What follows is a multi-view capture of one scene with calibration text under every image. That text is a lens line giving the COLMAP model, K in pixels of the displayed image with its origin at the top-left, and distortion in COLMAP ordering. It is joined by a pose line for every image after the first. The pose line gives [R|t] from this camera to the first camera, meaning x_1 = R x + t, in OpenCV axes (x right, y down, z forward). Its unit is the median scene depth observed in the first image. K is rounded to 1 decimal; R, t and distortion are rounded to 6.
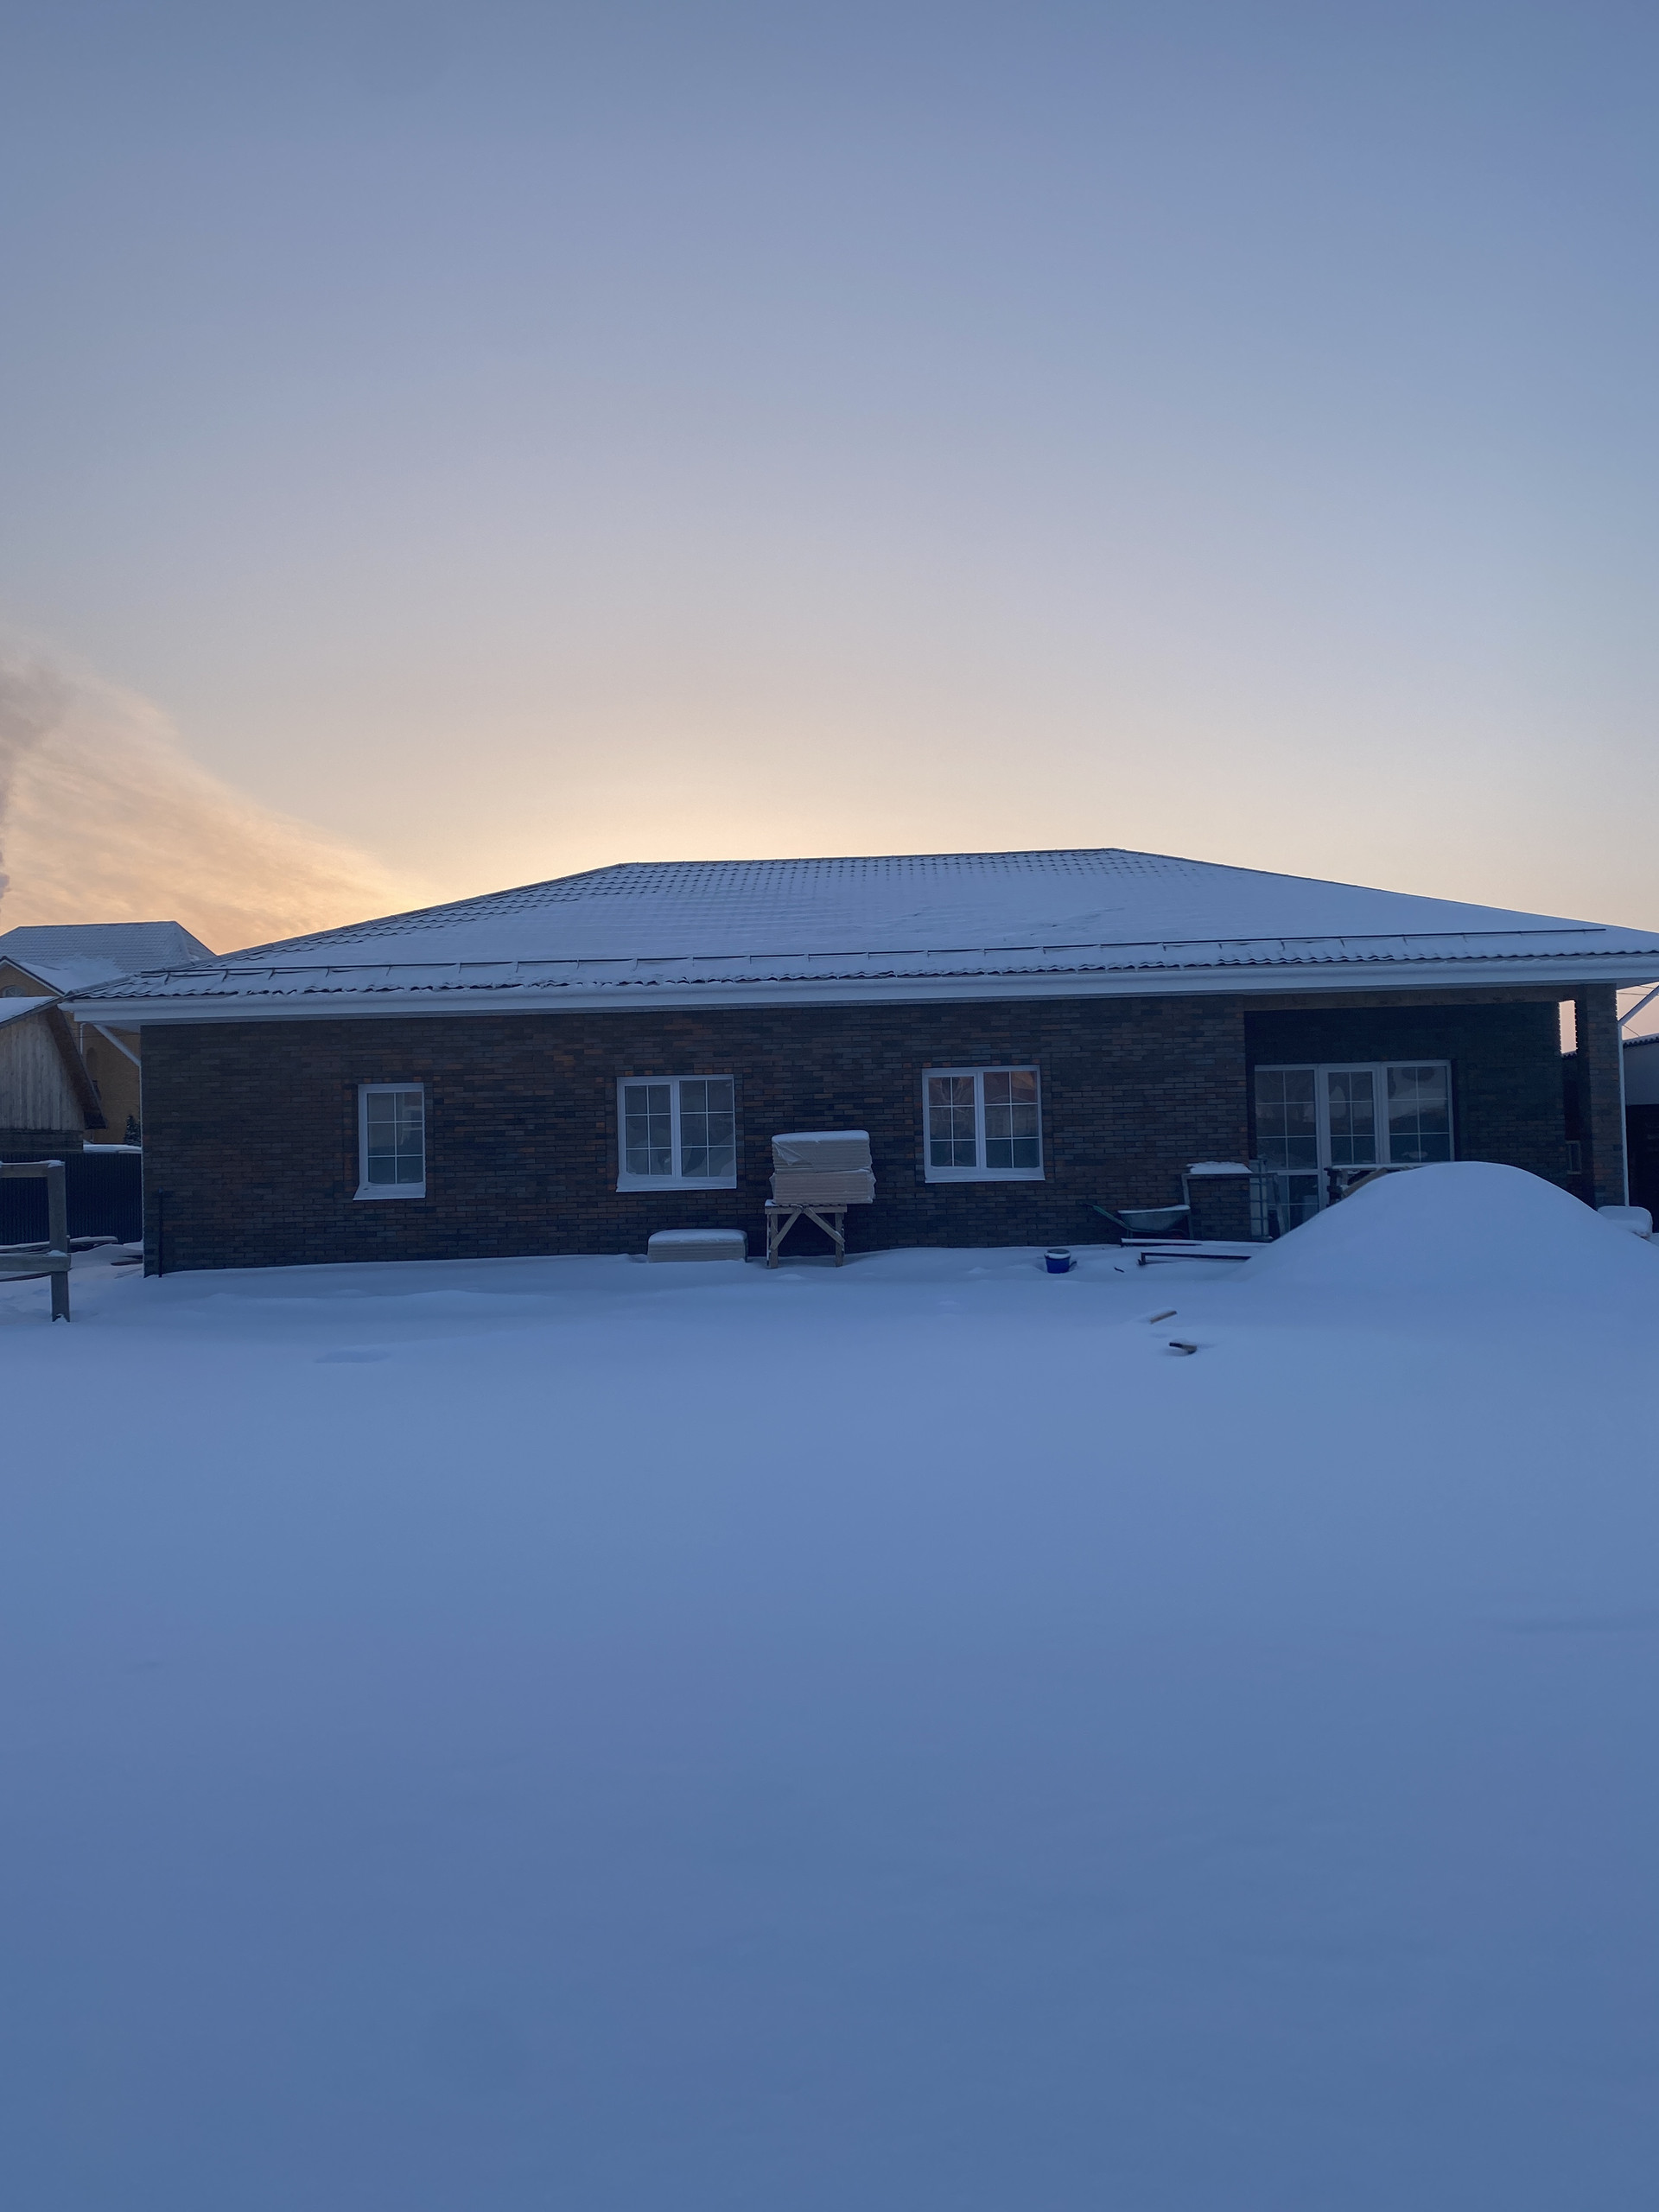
lens RADIAL K [[1652.5, 0, 829.5], [0, 1652.5, 1106.0], [0, 0, 1]] dist [0.143757, -0.289510]
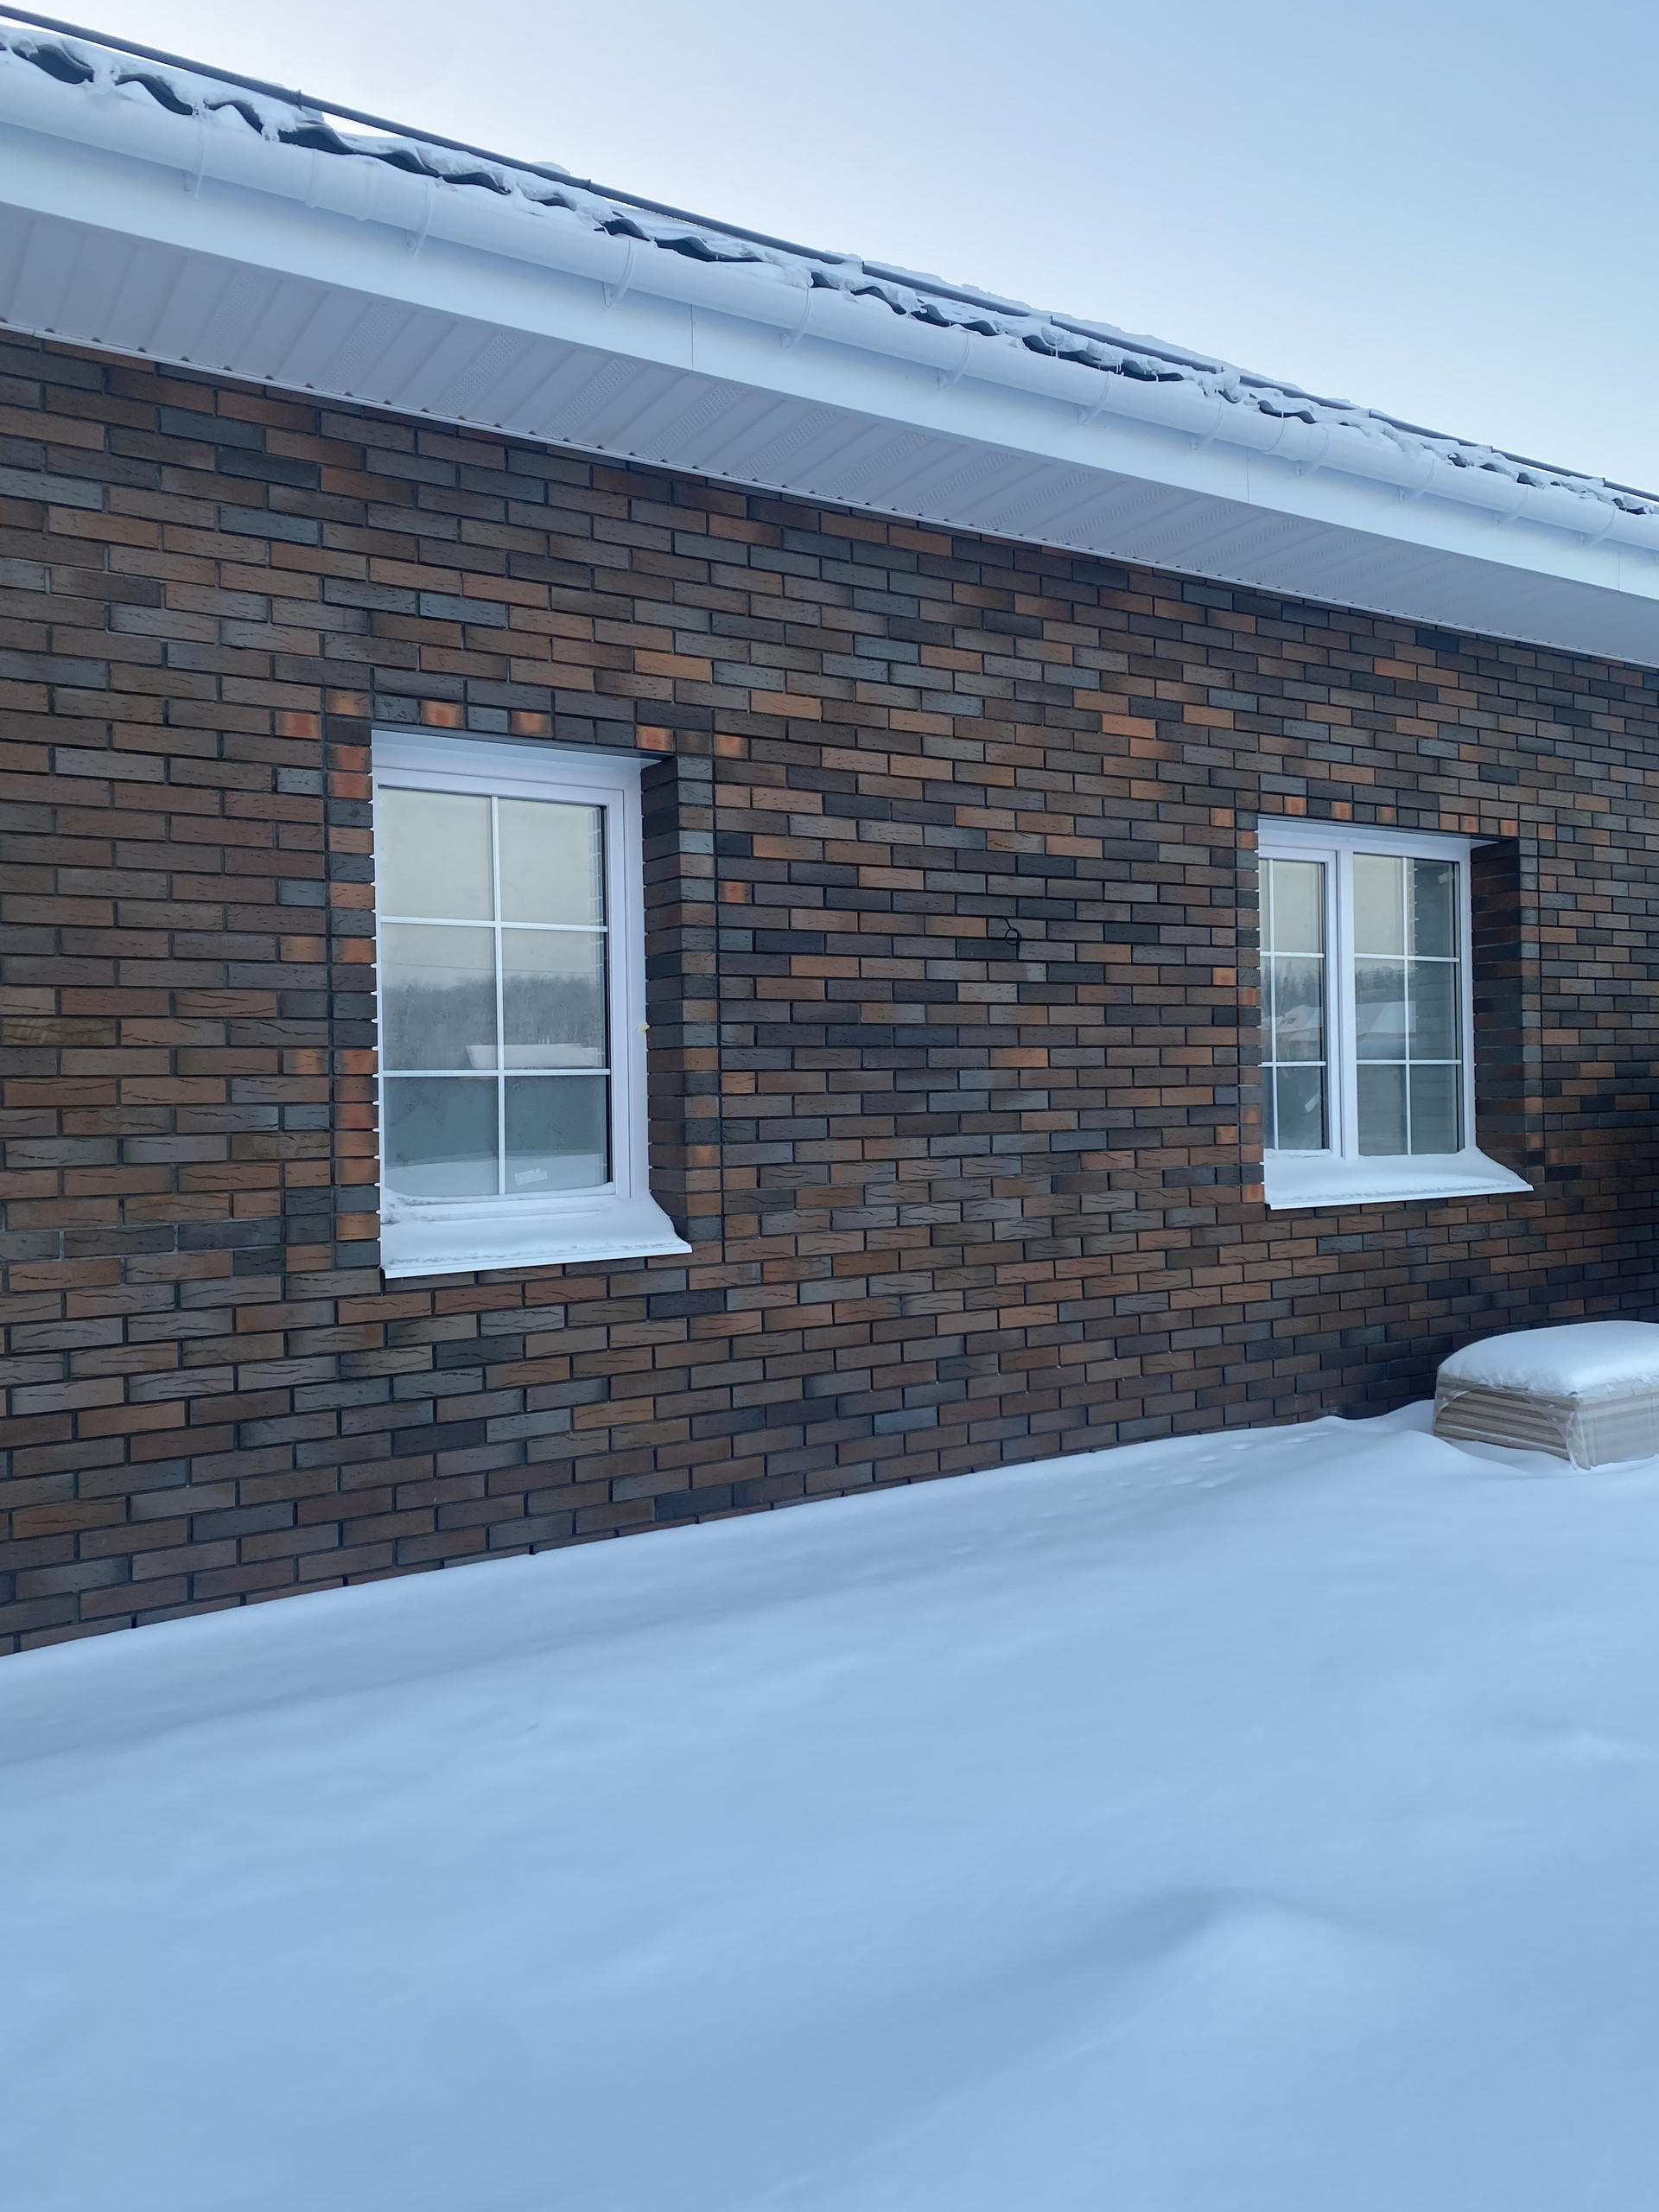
lens RADIAL K [[1652.5, 0, 829.5], [0, 1652.5, 1106.0], [0, 0, 1]] dist [0.143757, -0.289510]
pose [[0.838518, 0.007657, 0.544820, -0.352146], [-0.010304, 0.999945, 0.001805, 0.033936], [-0.544777, -0.007127, 0.838551, 0.794886]]
